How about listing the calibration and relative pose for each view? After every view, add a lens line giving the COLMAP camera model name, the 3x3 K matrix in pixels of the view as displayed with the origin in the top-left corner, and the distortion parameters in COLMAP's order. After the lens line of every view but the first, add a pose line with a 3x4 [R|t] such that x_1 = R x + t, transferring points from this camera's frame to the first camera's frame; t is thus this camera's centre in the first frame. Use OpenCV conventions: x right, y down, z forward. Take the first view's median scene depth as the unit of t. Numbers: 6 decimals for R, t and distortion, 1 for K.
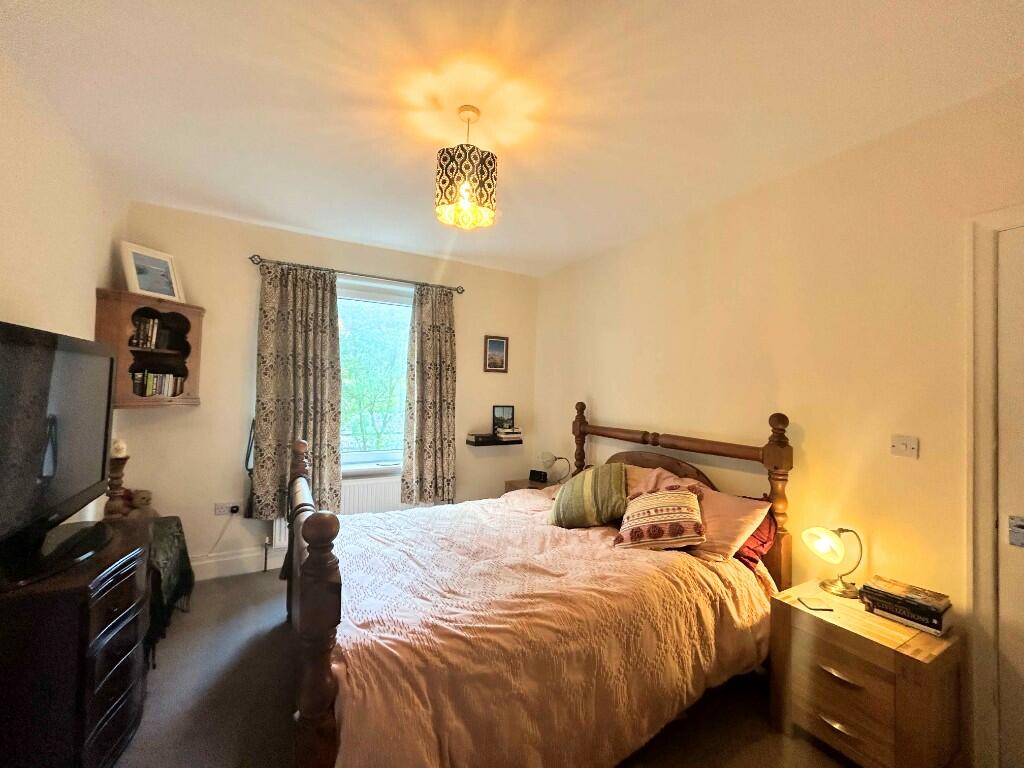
lens RADIAL K [[411.2, 0, 510.9], [0, 411.2, 384.8], [0, 0, 1]] dist [0.000540, -0.000613]
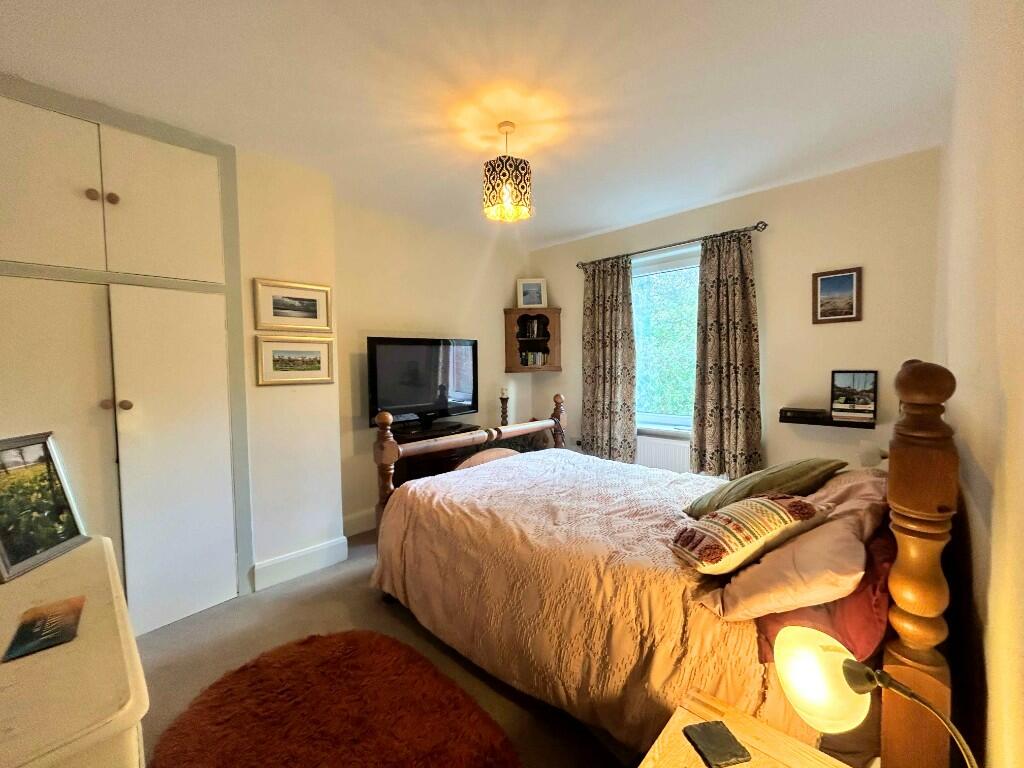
lens RADIAL K [[411.2, 0, 511.0], [0, 411.2, 384.6], [0, 0, 1]] dist [0.000540, -0.000613]
pose [[0.289402, 0.018625, -0.957027, 0.635604], [0.037146, 0.998839, 0.030672, 0.043831], [0.956487, -0.044426, 0.288374, 0.359688]]
